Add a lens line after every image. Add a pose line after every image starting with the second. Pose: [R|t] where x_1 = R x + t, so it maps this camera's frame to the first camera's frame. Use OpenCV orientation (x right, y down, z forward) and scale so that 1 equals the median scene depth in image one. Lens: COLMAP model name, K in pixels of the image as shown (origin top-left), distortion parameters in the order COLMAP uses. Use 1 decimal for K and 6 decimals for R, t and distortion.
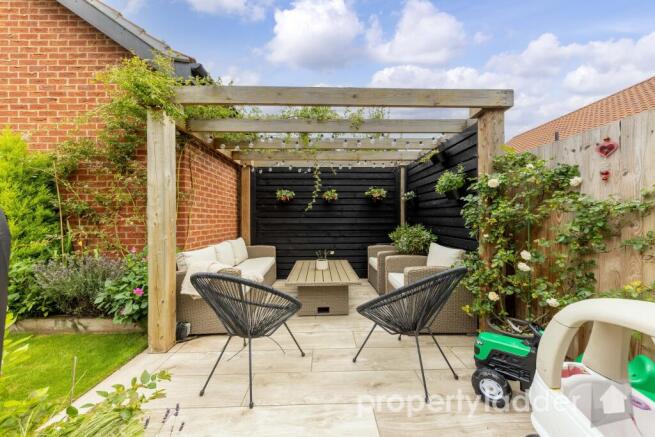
lens RADIAL K [[227.8, 0, 326.9], [0, 227.8, 219.0], [0, 0, 1]] dist [0.001550, -0.000010]
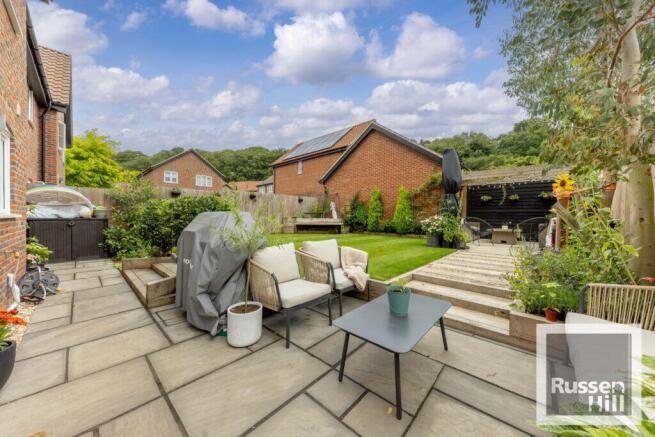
lens RADIAL K [[227.8, 0, 329.0], [0, 227.8, 218.8], [0, 0, 1]] dist [0.001550, -0.000010]
pose [[0.725298, 0.017413, -0.688215, 0.215699], [-0.014224, 0.999846, 0.010306, 0.081934], [0.688288, 0.002314, 0.725433, -1.510761]]
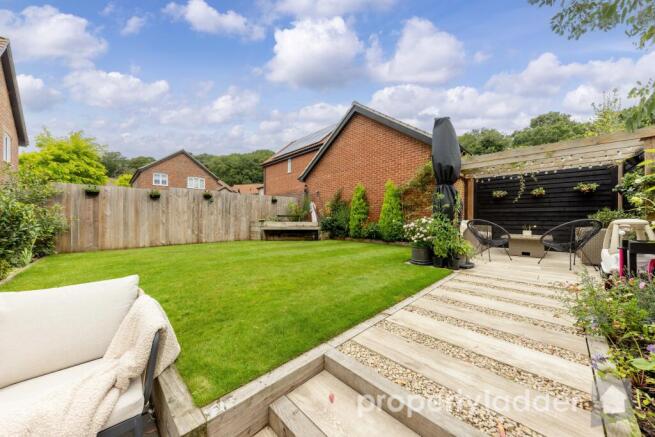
lens RADIAL K [[227.8, 0, 328.6], [0, 227.8, 219.1], [0, 0, 1]] dist [0.001550, -0.000010]
pose [[0.695114, 0.004188, -0.718888, 0.132325], [-0.005344, 0.999986, 0.000659, 0.075390], [0.718880, 0.003384, 0.695126, -0.965277]]
